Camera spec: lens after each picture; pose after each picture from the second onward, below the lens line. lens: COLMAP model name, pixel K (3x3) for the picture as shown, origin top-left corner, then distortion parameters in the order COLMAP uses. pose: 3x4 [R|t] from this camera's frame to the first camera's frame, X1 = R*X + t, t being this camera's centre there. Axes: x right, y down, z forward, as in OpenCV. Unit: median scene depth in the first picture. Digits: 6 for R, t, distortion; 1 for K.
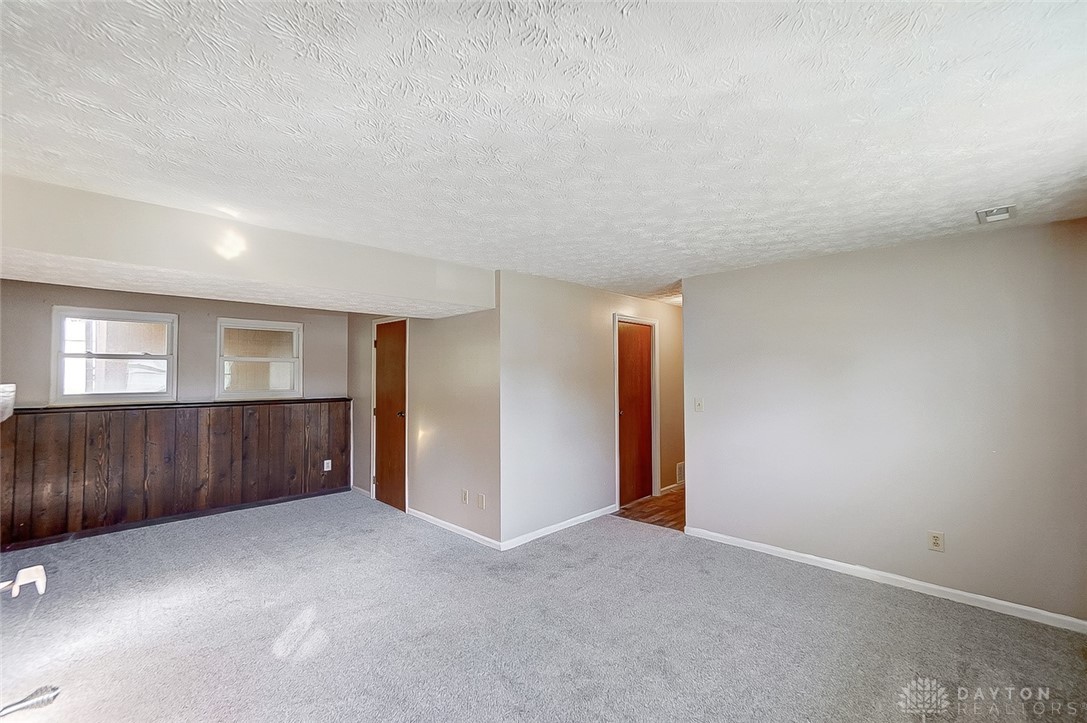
lens RADIAL K [[473.7, 0, 542.4], [0, 473.7, 360.2], [0, 0, 1]] dist [-0.014264, 0.008675]
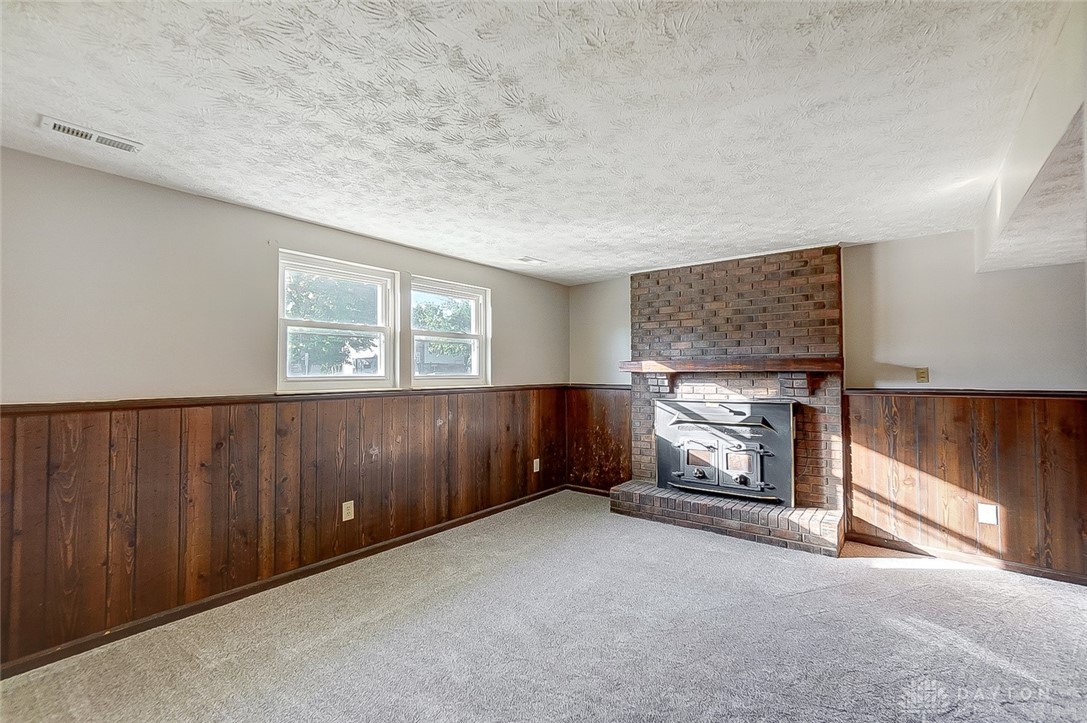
lens RADIAL K [[473.7, 0, 542.4], [0, 473.7, 360.2], [0, 0, 1]] dist [-0.014264, 0.008675]
pose [[-0.994760, 0.009546, -0.101786, 0.161108], [0.015006, 0.998481, -0.053013, 0.047591], [0.101126, -0.054262, -0.993393, 0.903643]]
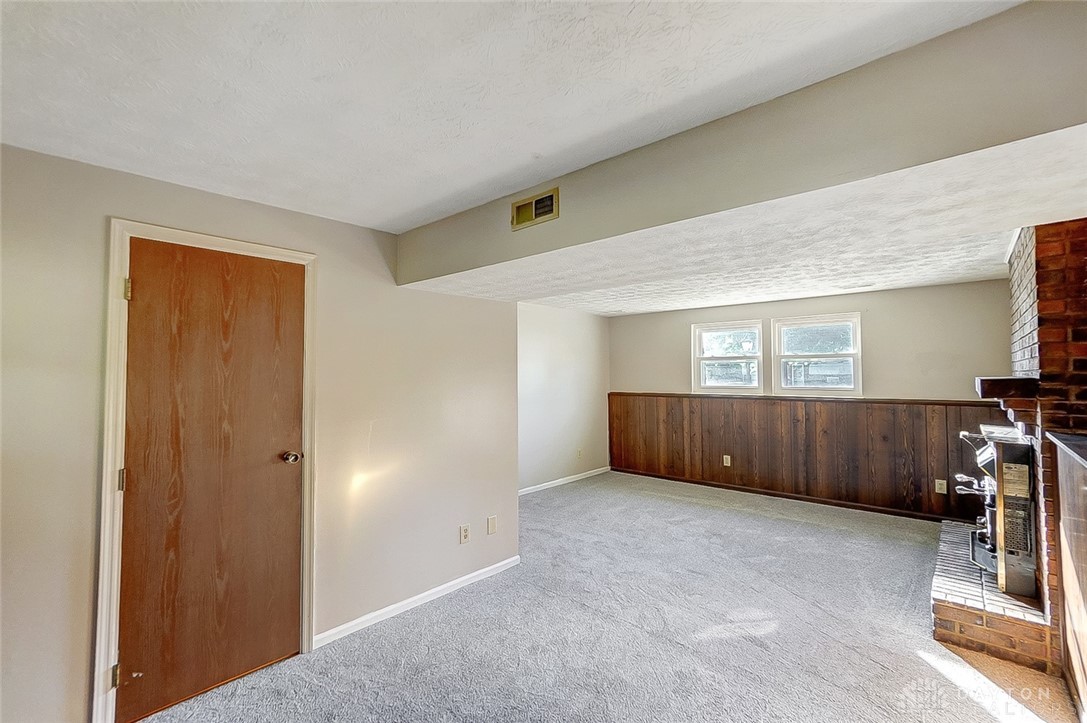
lens RADIAL K [[473.7, 0, 542.4], [0, 473.7, 360.2], [0, 0, 1]] dist [-0.014264, 0.008675]
pose [[-0.046001, 0.040329, 0.998127, -0.767352], [-0.027182, 0.998764, -0.041607, 0.028613], [-0.998571, -0.029045, -0.044848, 0.743168]]
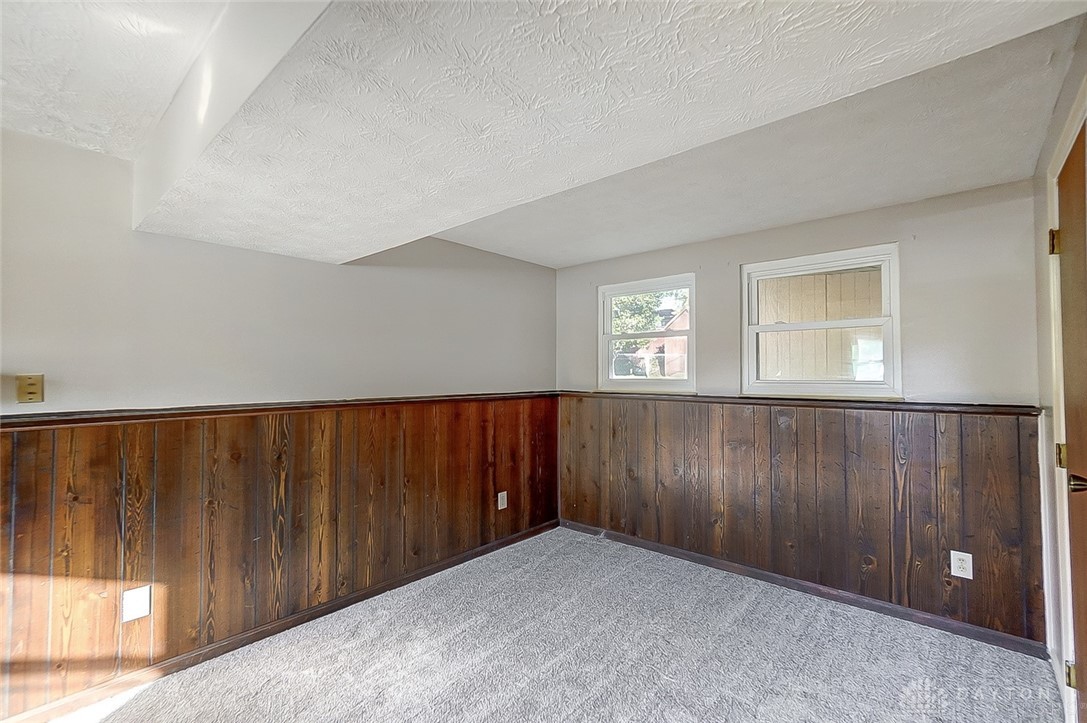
lens RADIAL K [[473.7, 0, 542.4], [0, 473.7, 360.2], [0, 0, 1]] dist [-0.014264, 0.008675]
pose [[0.048008, -0.026428, -0.998497, -0.056931], [0.036813, 0.999018, -0.024672, 0.042536], [0.998168, -0.035573, 0.048934, 0.672945]]
